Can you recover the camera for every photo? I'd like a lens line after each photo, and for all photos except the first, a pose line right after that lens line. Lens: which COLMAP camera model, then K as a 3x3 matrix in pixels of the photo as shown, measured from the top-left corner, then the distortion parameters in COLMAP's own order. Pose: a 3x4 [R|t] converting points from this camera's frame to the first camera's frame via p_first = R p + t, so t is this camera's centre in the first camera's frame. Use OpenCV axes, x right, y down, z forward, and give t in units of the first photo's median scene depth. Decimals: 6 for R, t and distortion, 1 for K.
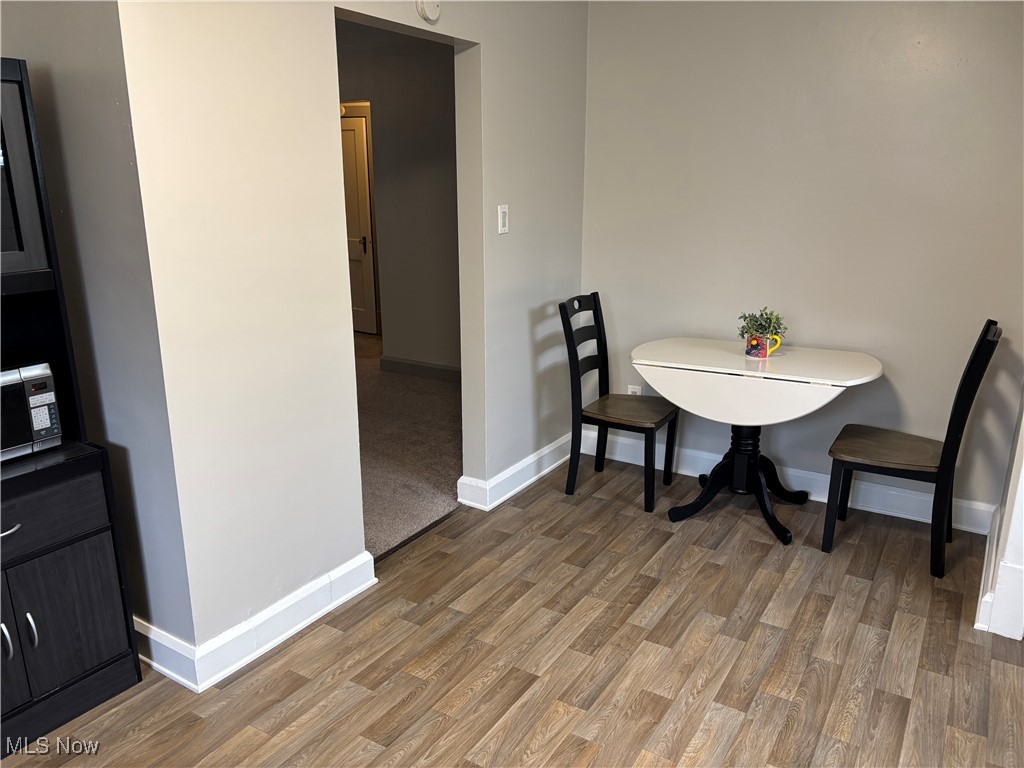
lens RADIAL K [[769.9, 0, 516.4], [0, 769.9, 384.6], [0, 0, 1]] dist [0.012438, -0.005735]
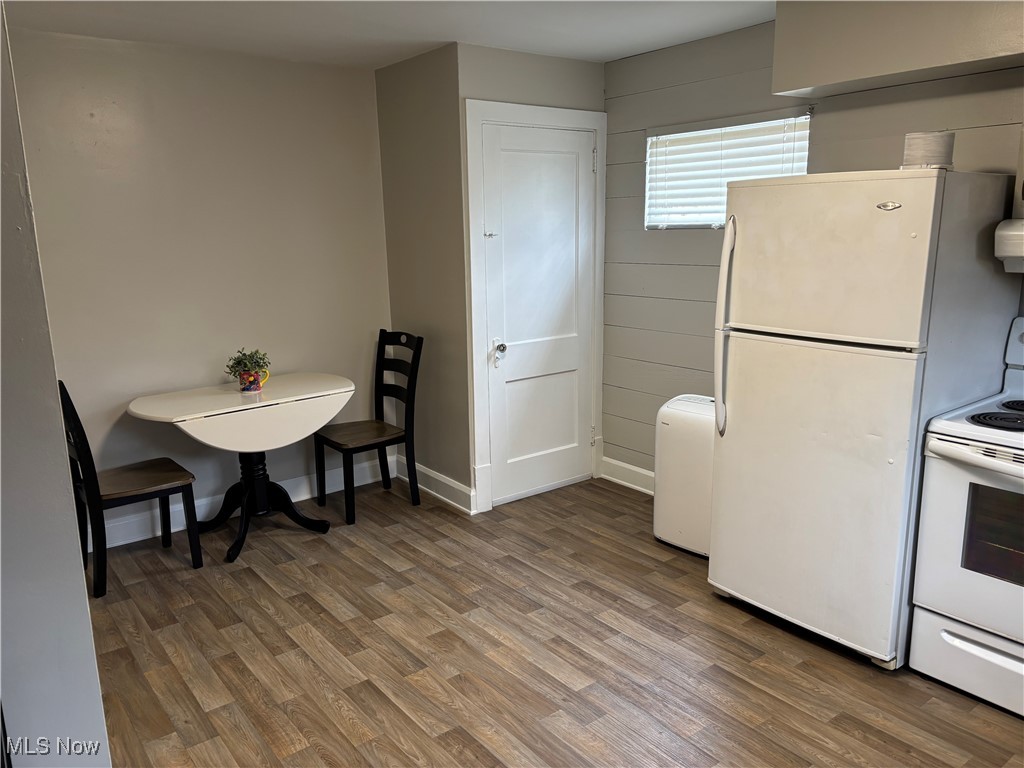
lens RADIAL K [[769.9, 0, 515.0], [0, 769.9, 383.0], [0, 0, 1]] dist [0.012438, -0.005735]
pose [[0.350066, -0.198806, 0.915385, -0.720854], [0.267869, 0.957656, 0.105547, -0.077886], [-0.897608, 0.208255, 0.388497, 0.255895]]
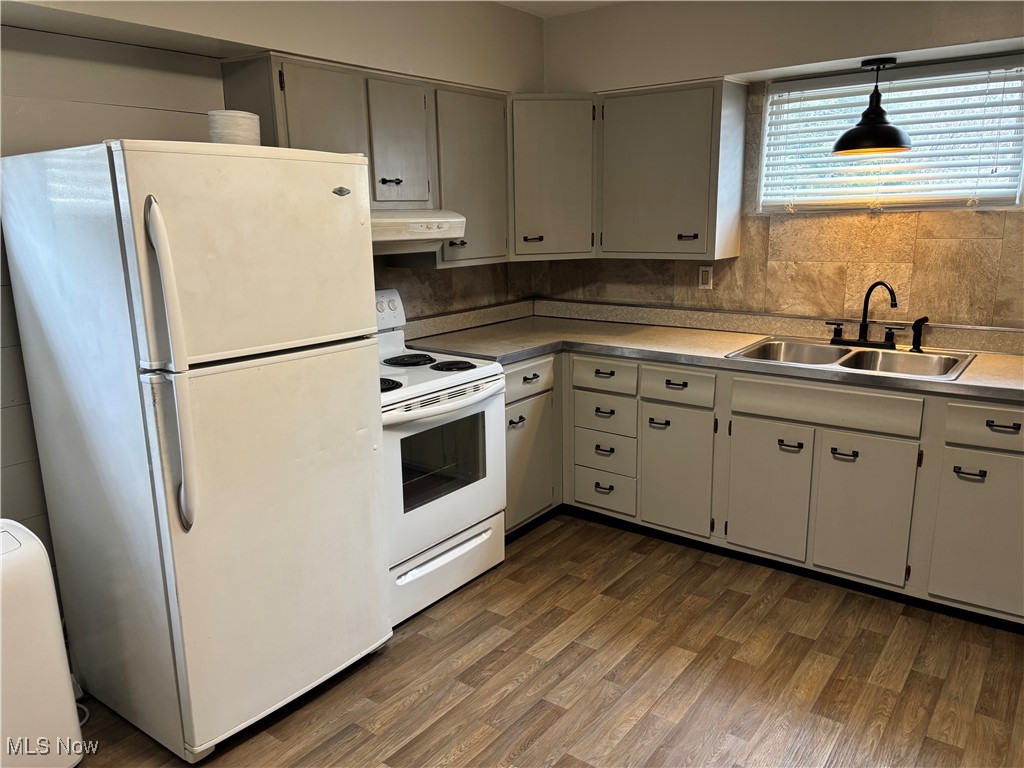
lens RADIAL K [[769.9, 0, 513.9], [0, 769.9, 386.2], [0, 0, 1]] dist [0.012438, -0.005735]
pose [[-0.995995, -0.008733, 0.088976, 0.031842], [0.034477, 0.880721, 0.472378, -0.271850], [-0.082488, 0.473554, -0.876893, 1.011827]]
